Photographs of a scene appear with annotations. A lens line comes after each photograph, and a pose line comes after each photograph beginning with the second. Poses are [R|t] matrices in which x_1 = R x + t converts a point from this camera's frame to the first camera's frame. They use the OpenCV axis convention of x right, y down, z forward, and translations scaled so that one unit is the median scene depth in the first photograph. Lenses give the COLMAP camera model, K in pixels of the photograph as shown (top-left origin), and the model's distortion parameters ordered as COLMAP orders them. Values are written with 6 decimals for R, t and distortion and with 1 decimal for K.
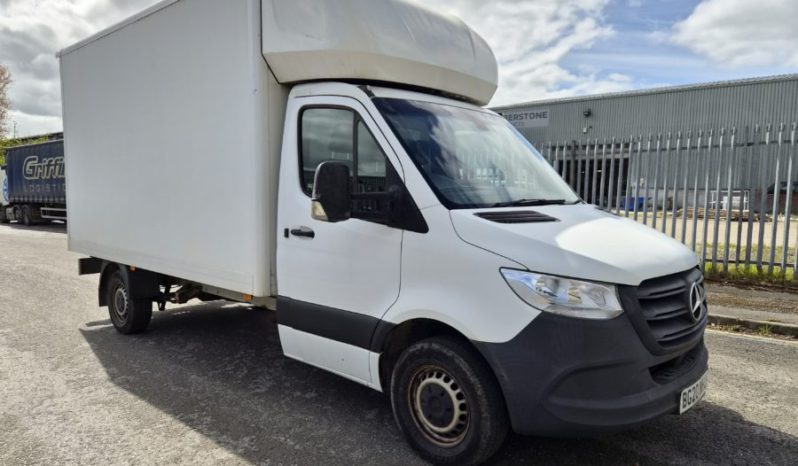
lens RADIAL K [[552.9, 0, 414.7], [0, 552.9, 247.3], [0, 0, 1]] dist [0.063297, -0.045135]
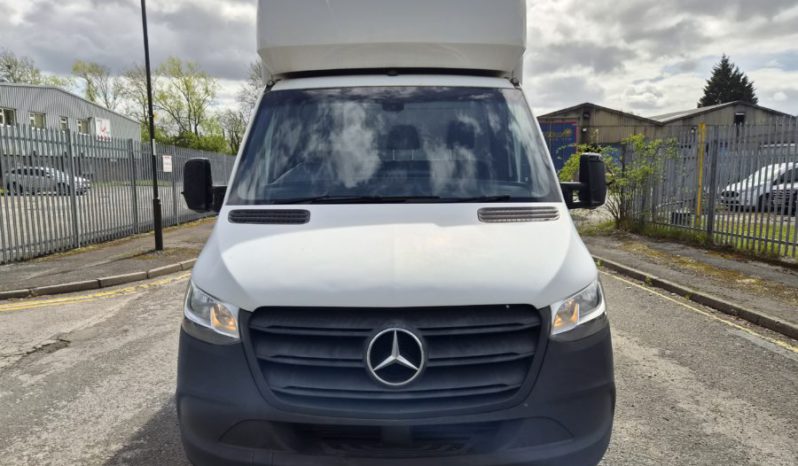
lens RADIAL K [[569.5, 0, 399.3], [0, 569.5, 252.6], [0, 0, 1]] dist [0.073416, 0.001297]
pose [[0.656609, 0.089108, -0.748949, 0.804771], [-0.061431, 0.996016, 0.064647, -0.055828], [0.751725, 0.003561, 0.659467, 0.448620]]
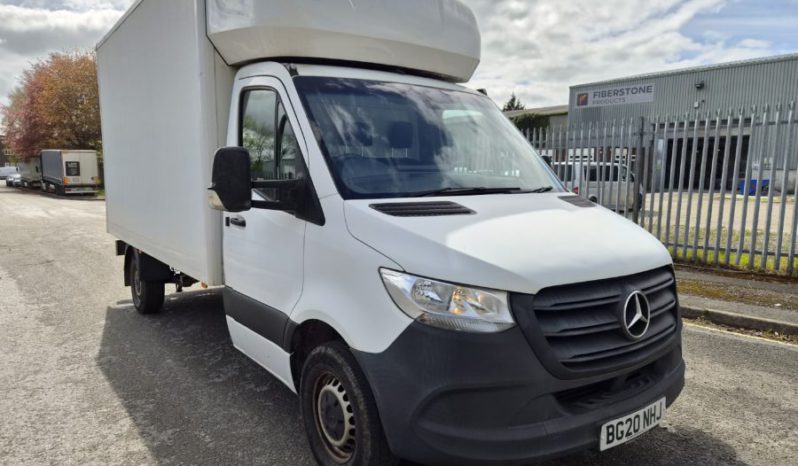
lens RADIAL K [[552.9, 0, 414.7], [0, 552.9, 247.3], [0, 0, 1]] dist [0.063297, -0.045135]
pose [[0.979955, 0.022616, -0.197930, 0.276879], [-0.016463, 0.999330, 0.032677, -0.017793], [0.198536, -0.028764, 0.979671, 0.115568]]
